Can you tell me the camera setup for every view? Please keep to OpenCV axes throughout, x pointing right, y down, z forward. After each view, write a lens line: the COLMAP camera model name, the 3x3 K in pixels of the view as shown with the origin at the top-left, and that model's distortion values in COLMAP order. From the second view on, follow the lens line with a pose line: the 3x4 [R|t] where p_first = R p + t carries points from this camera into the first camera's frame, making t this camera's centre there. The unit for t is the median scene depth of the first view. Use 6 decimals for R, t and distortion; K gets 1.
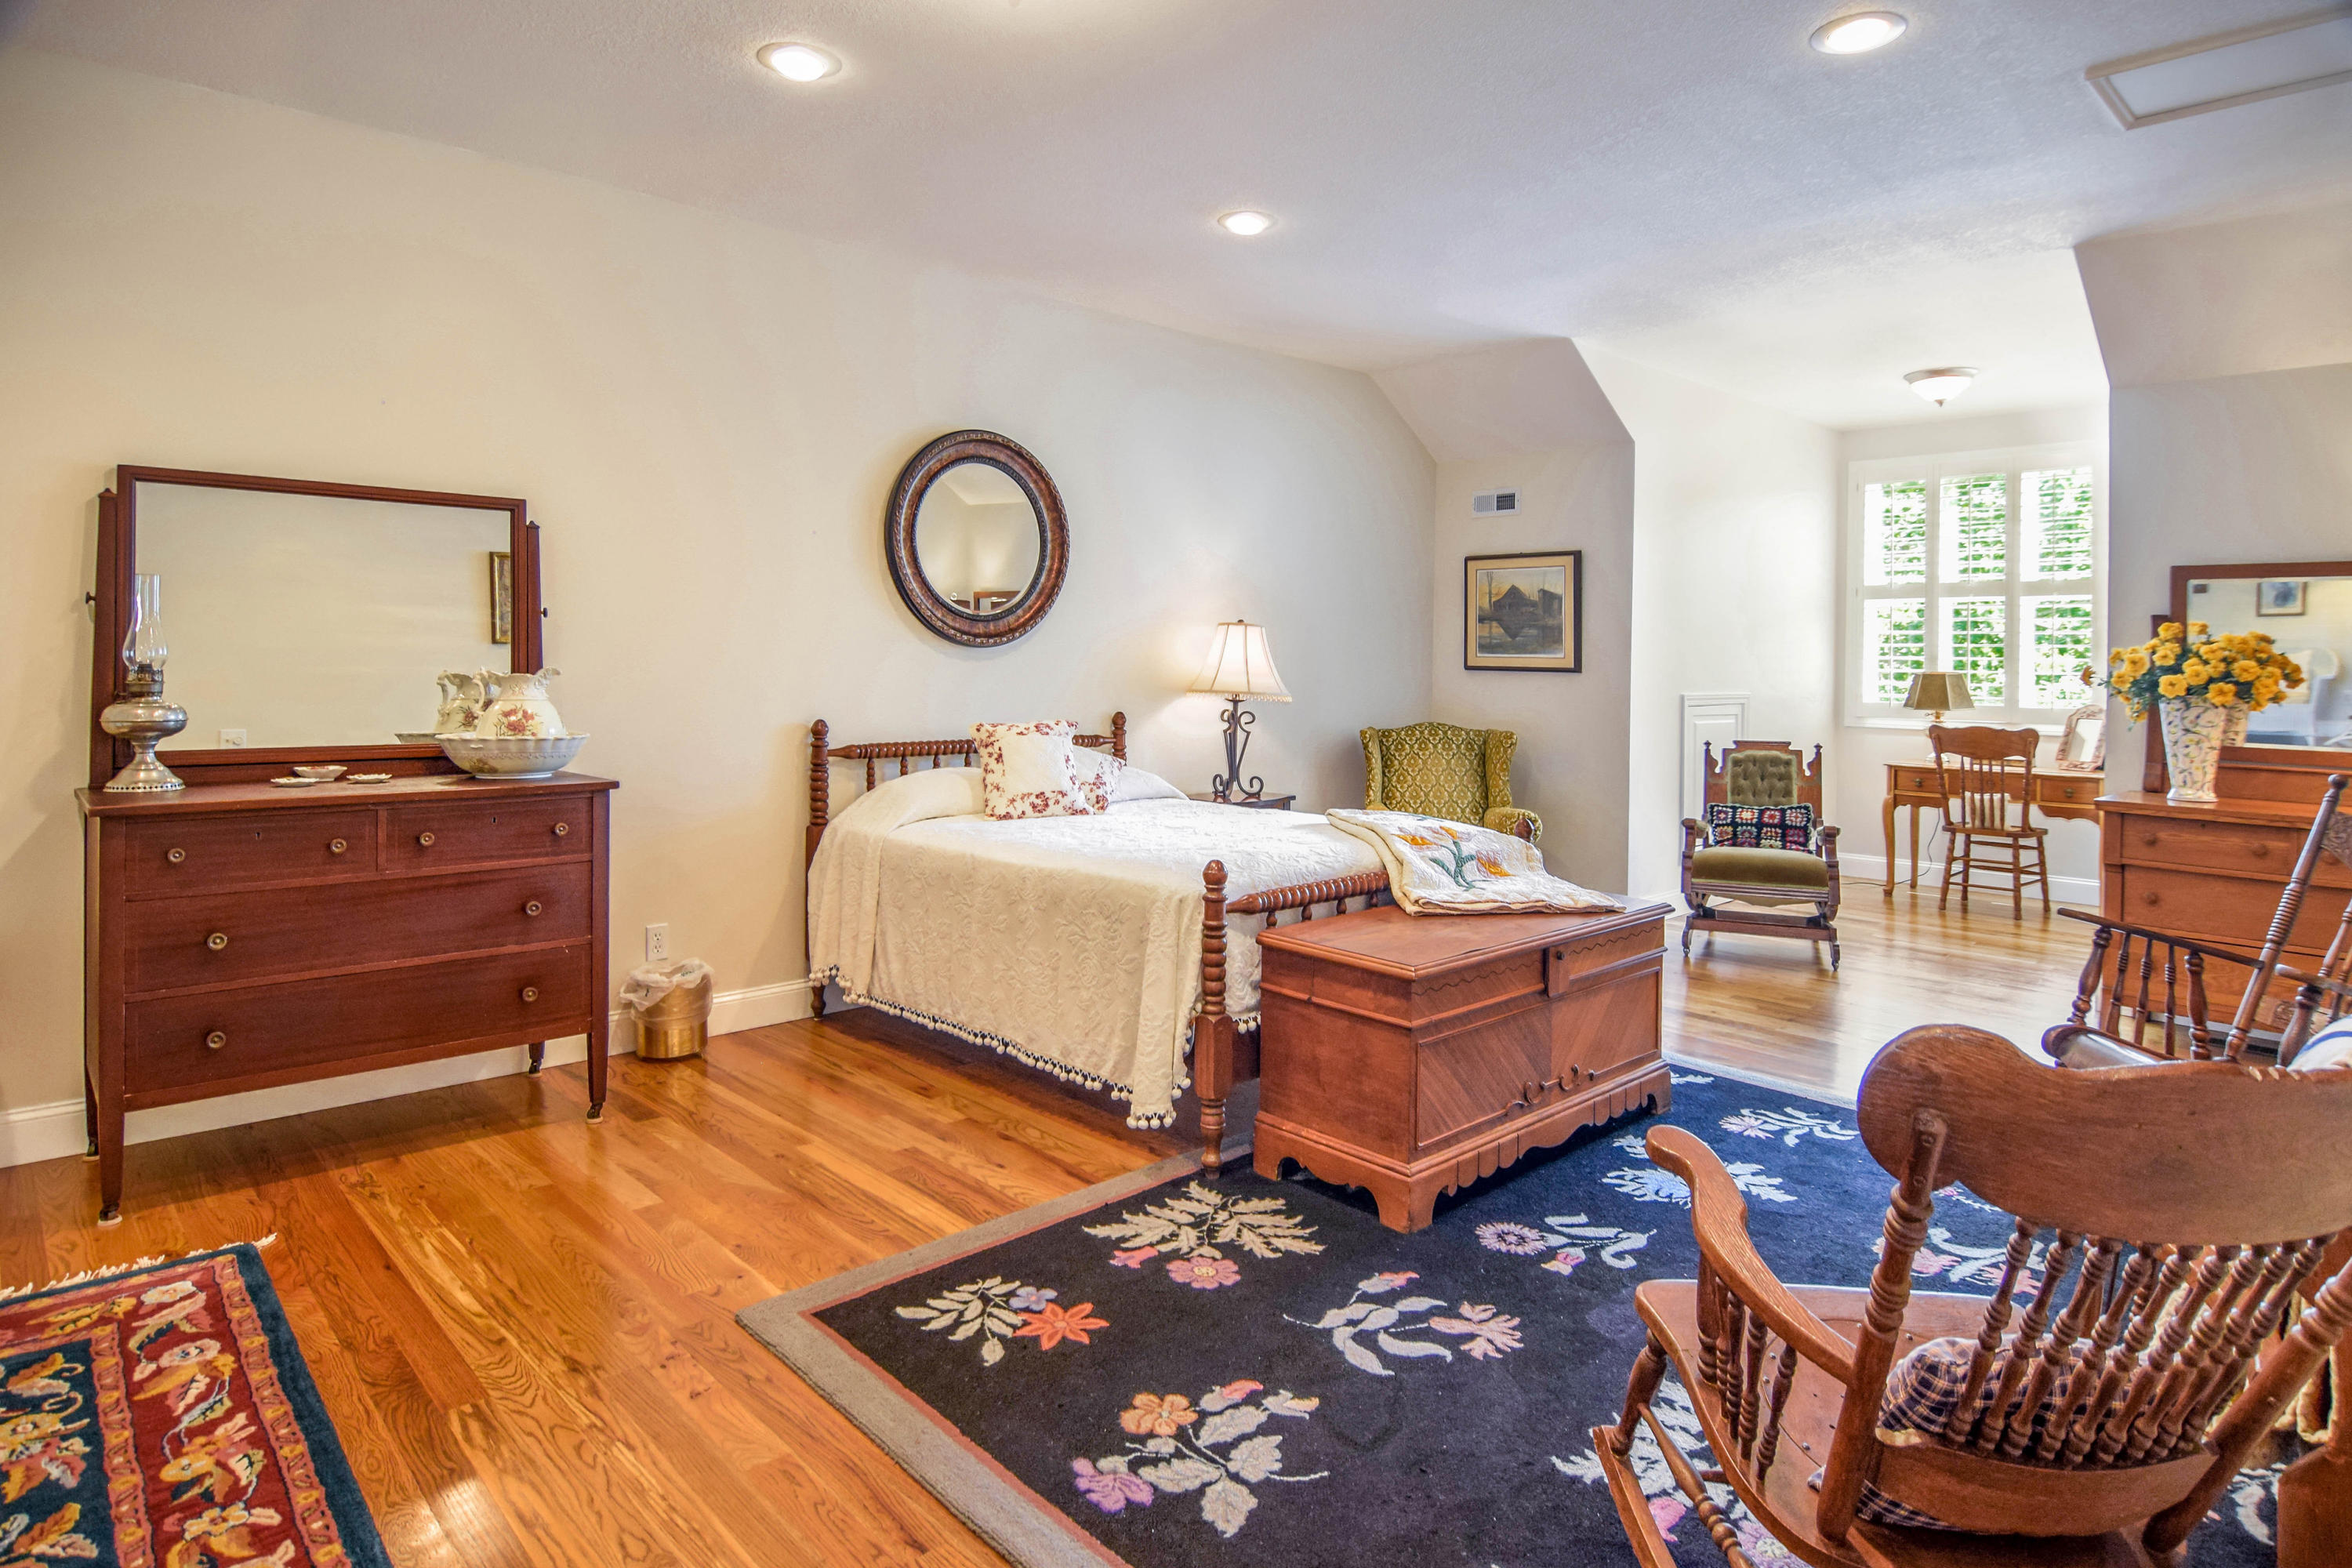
lens RADIAL K [[1307.3, 0, 1171.2], [0, 1307.3, 723.4], [0, 0, 1]] dist [-0.005960, -0.009635]
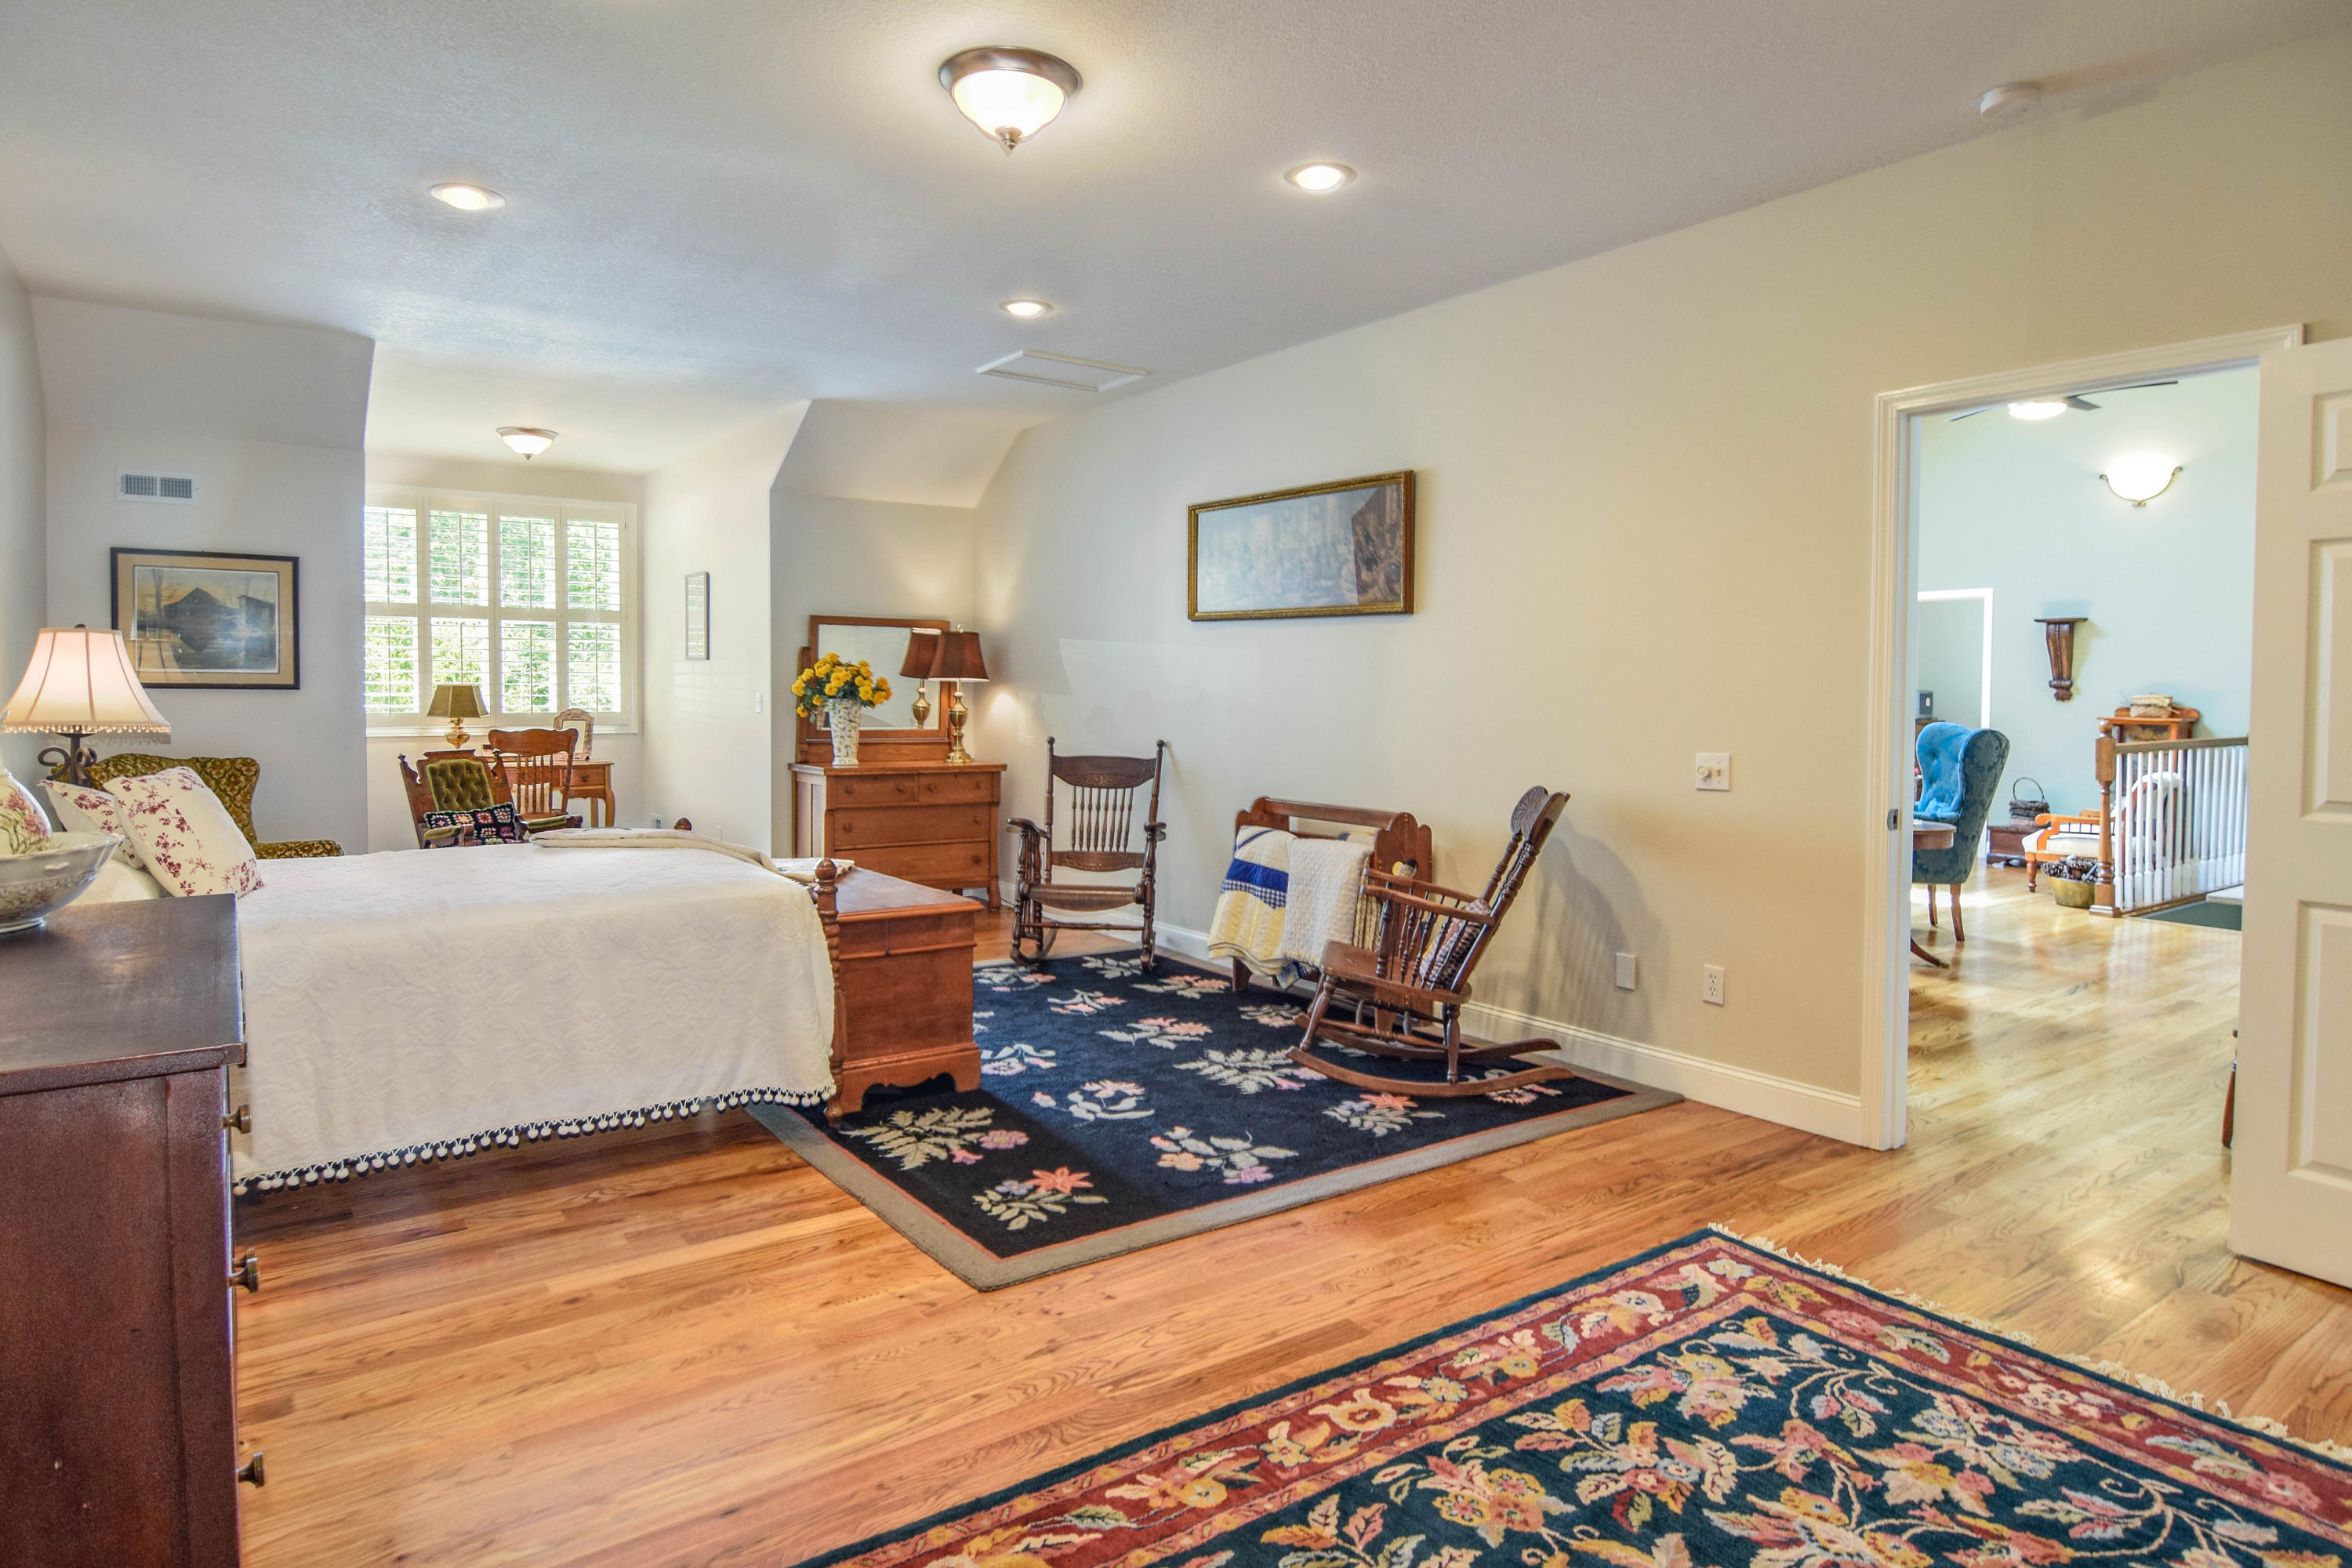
lens RADIAL K [[1330.8, 0, 1173.2], [0, 1330.8, 767.6], [0, 0, 1]] dist [-0.018476, -0.000297]
pose [[0.131352, -0.071630, 0.988745, -1.344832], [0.043011, 0.996859, 0.066504, -0.047460], [-0.990402, 0.033791, 0.134021, 0.663459]]
